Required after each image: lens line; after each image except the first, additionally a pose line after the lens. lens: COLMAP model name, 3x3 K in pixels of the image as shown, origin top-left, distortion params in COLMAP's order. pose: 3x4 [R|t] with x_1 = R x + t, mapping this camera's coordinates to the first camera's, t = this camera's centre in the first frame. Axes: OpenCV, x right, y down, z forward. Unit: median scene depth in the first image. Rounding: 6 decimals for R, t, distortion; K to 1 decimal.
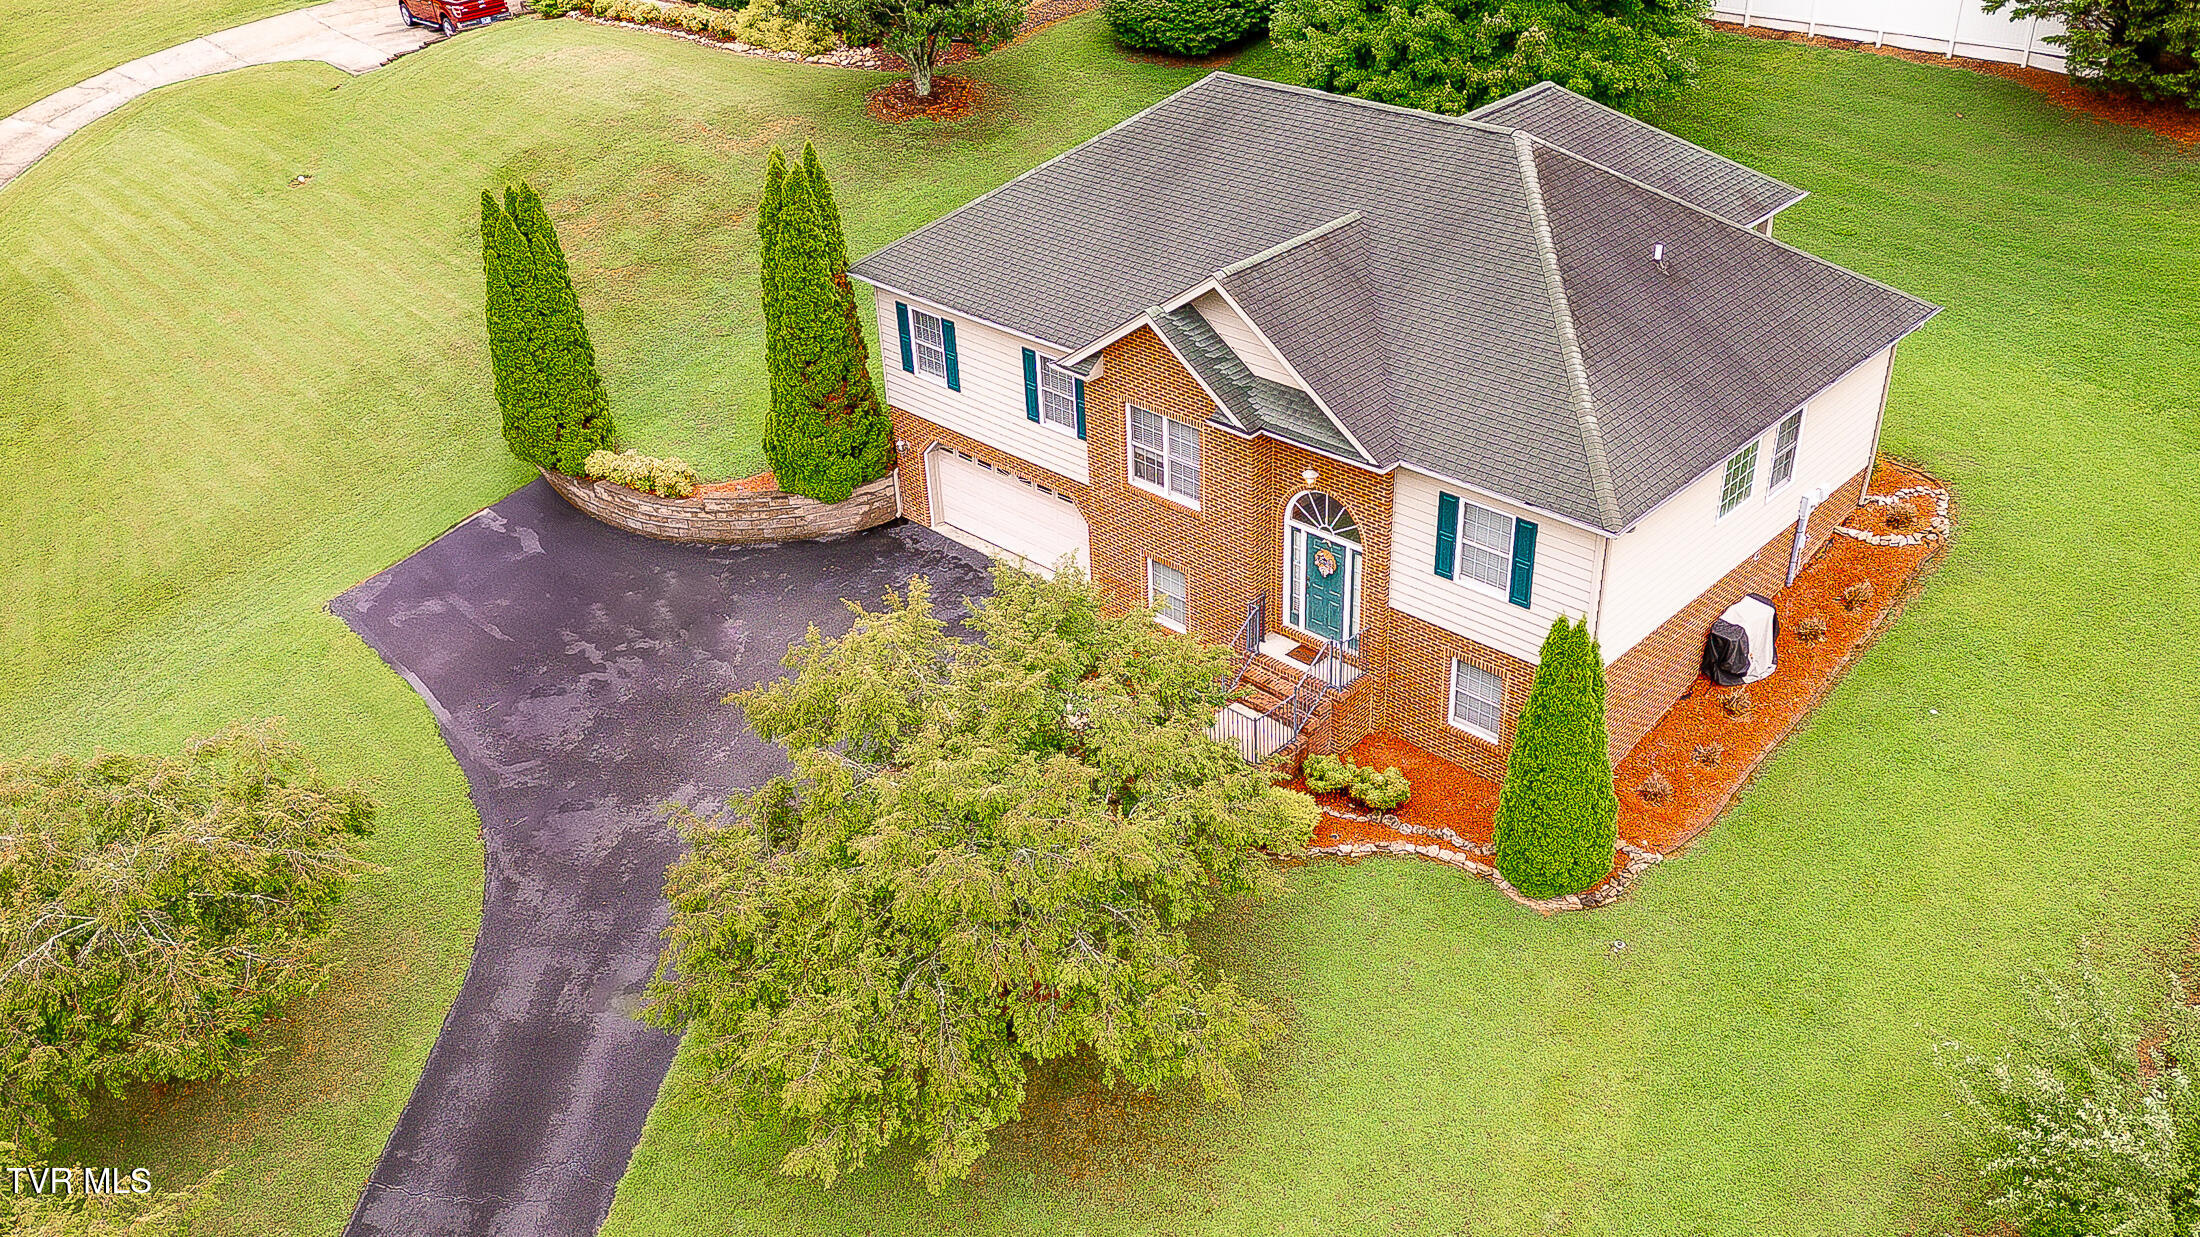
lens RADIAL K [[1750.3, 0, 1106.8], [0, 1750.3, 632.3], [0, 0, 1]] dist [0.116634, -0.131048]
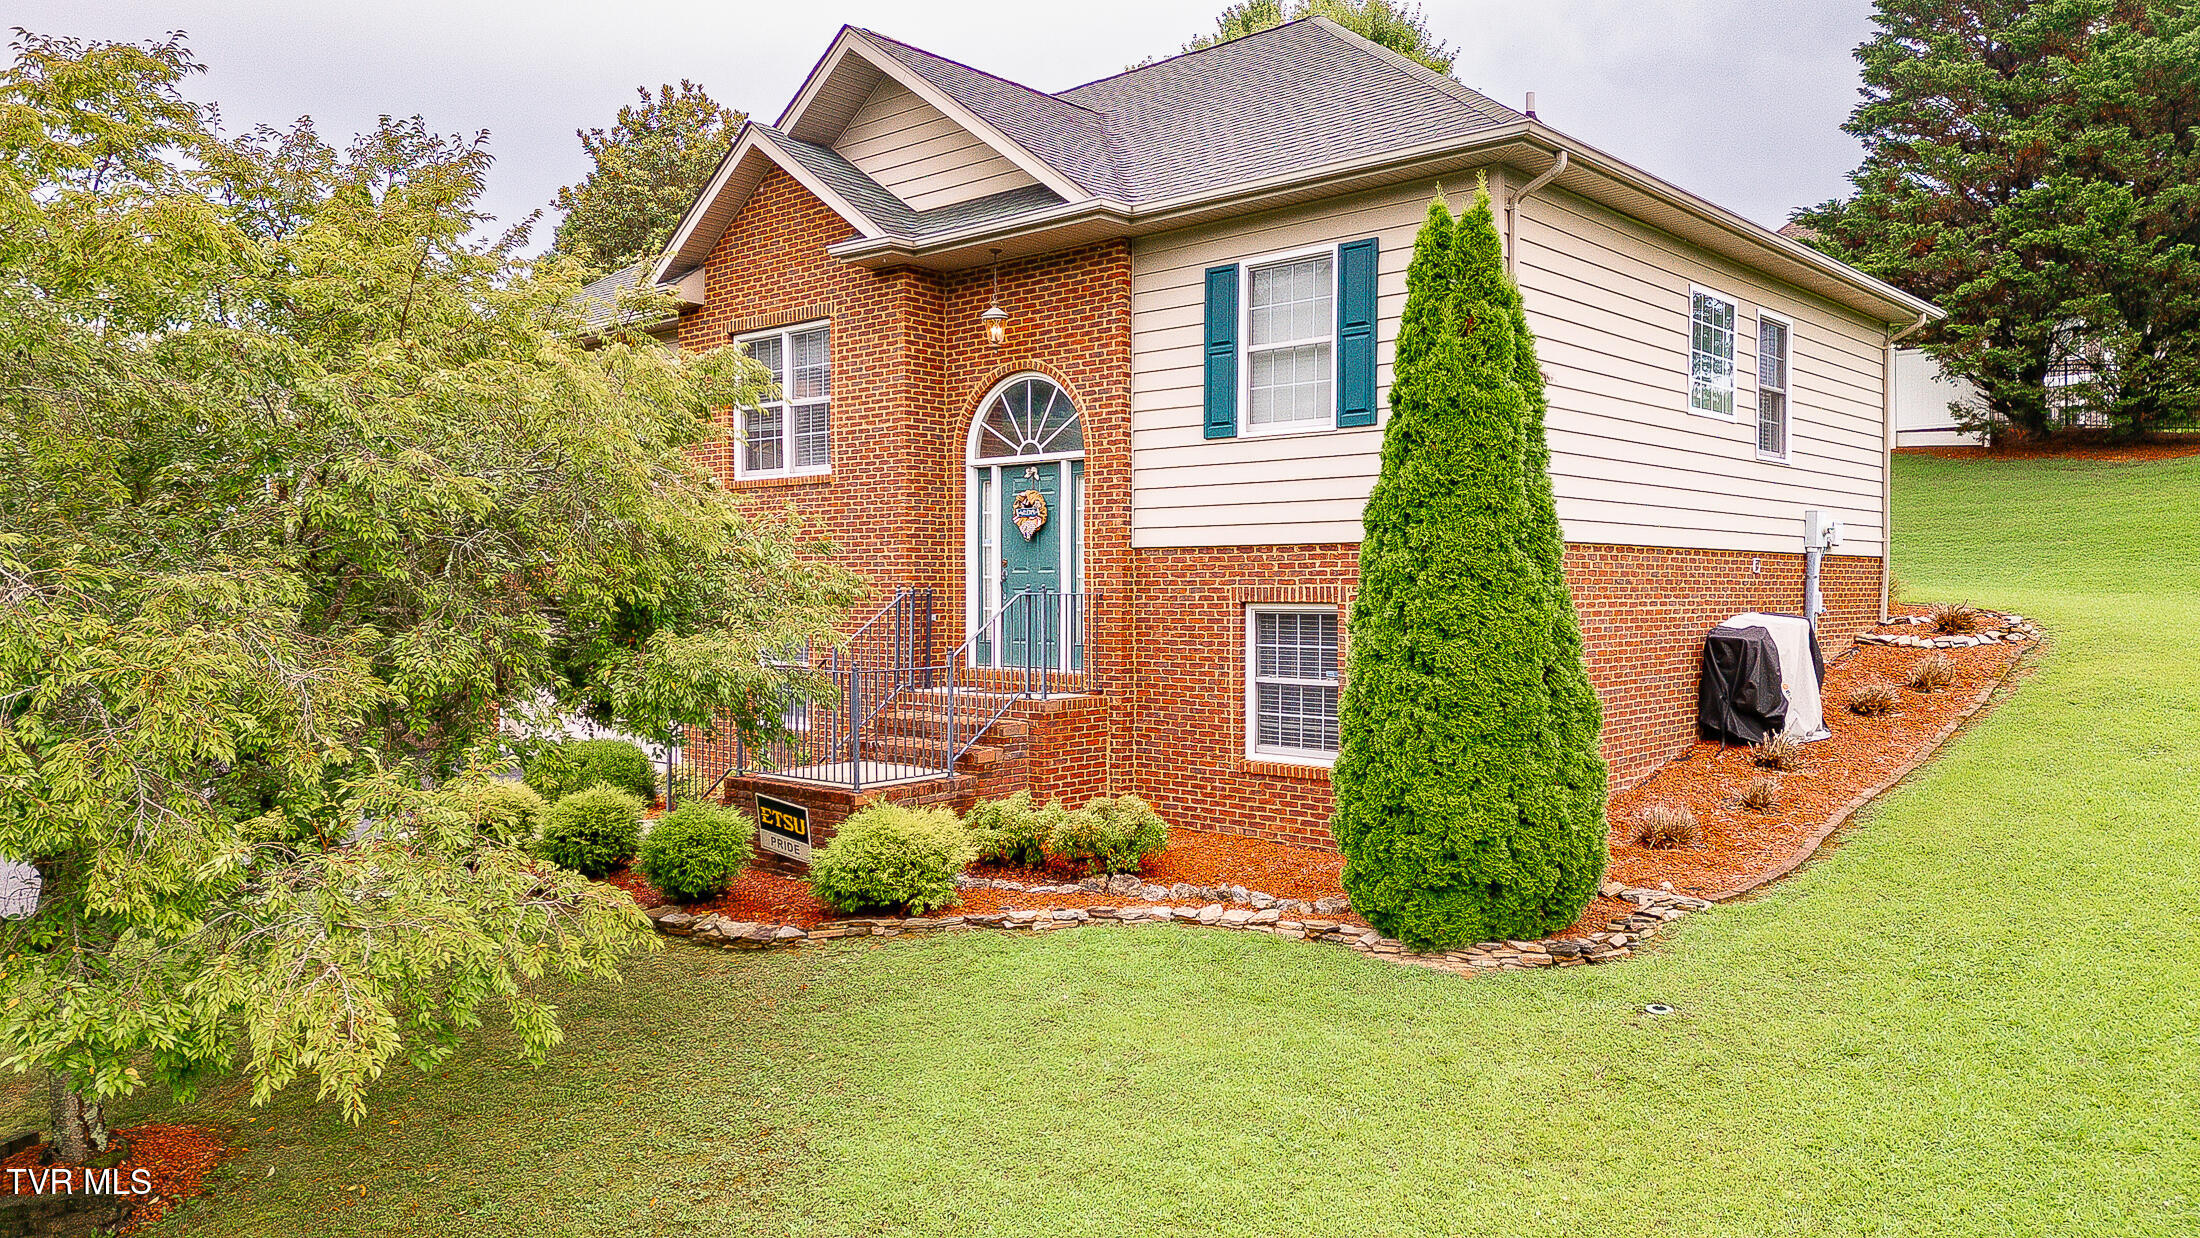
lens RADIAL K [[1524.0, 0, 1097.1], [0, 1524.0, 621.0], [0, 0, 1]] dist [0.106300, -0.120047]
pose [[0.998509, 0.042250, 0.034573, 0.127828], [-0.018731, 0.859989, -0.509969, 0.240023], [-0.051279, 0.508561, 0.859498, 0.571043]]
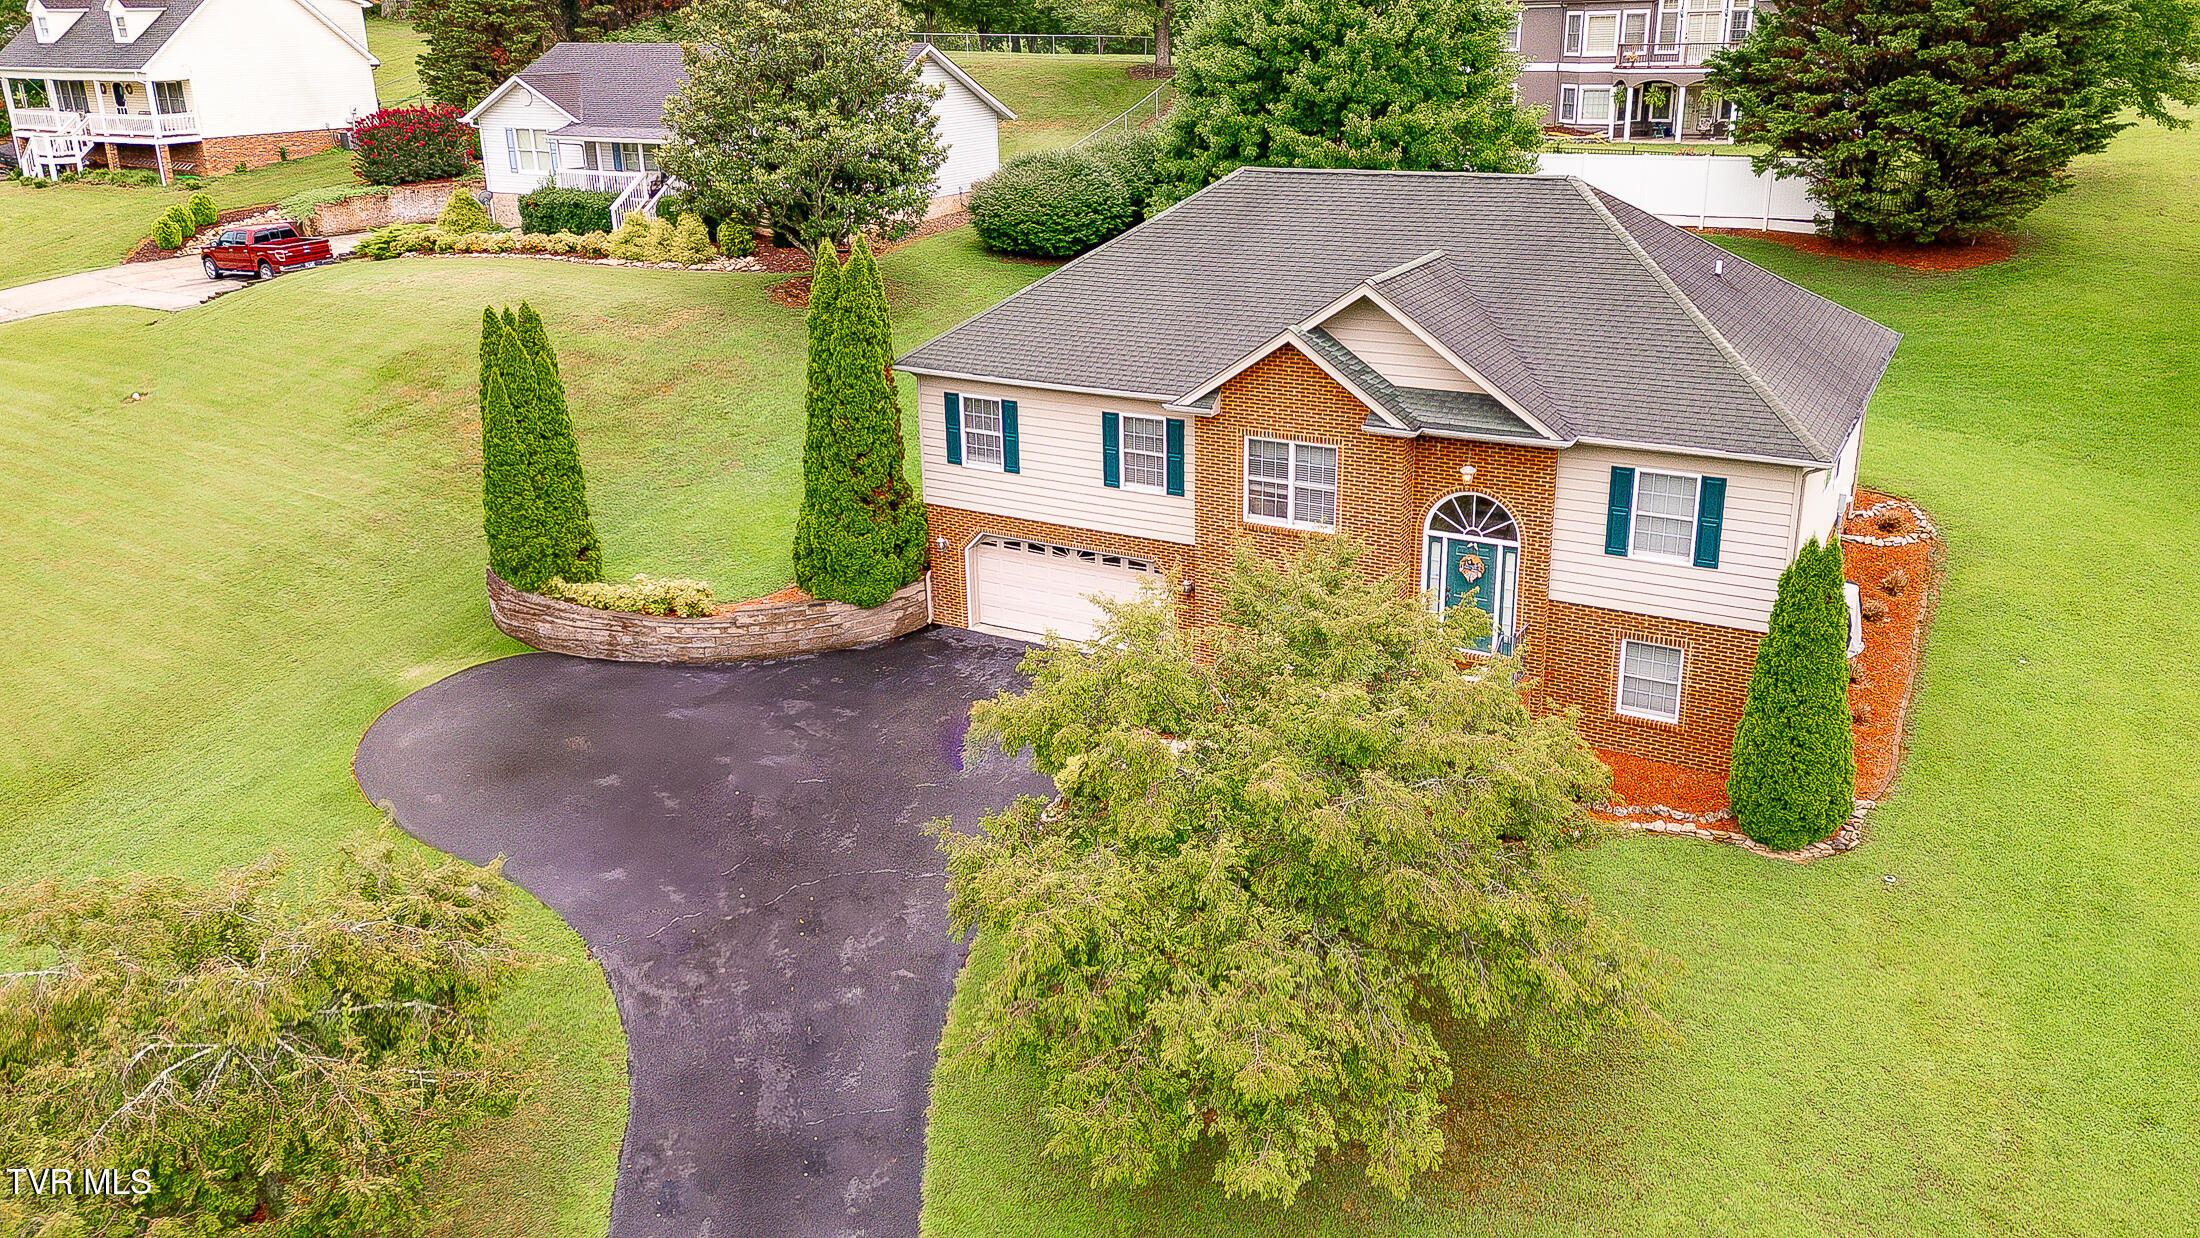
lens RADIAL K [[1584.2, 0, 1116.0], [0, 1584.2, 543.0], [0, 0, 1]] dist [0.111044, -0.127277]
pose [[0.966458, -0.057245, 0.250362, -0.295544], [0.115972, 0.967068, -0.226560, 0.127828], [-0.229148, 0.247996, 0.941270, 0.172448]]
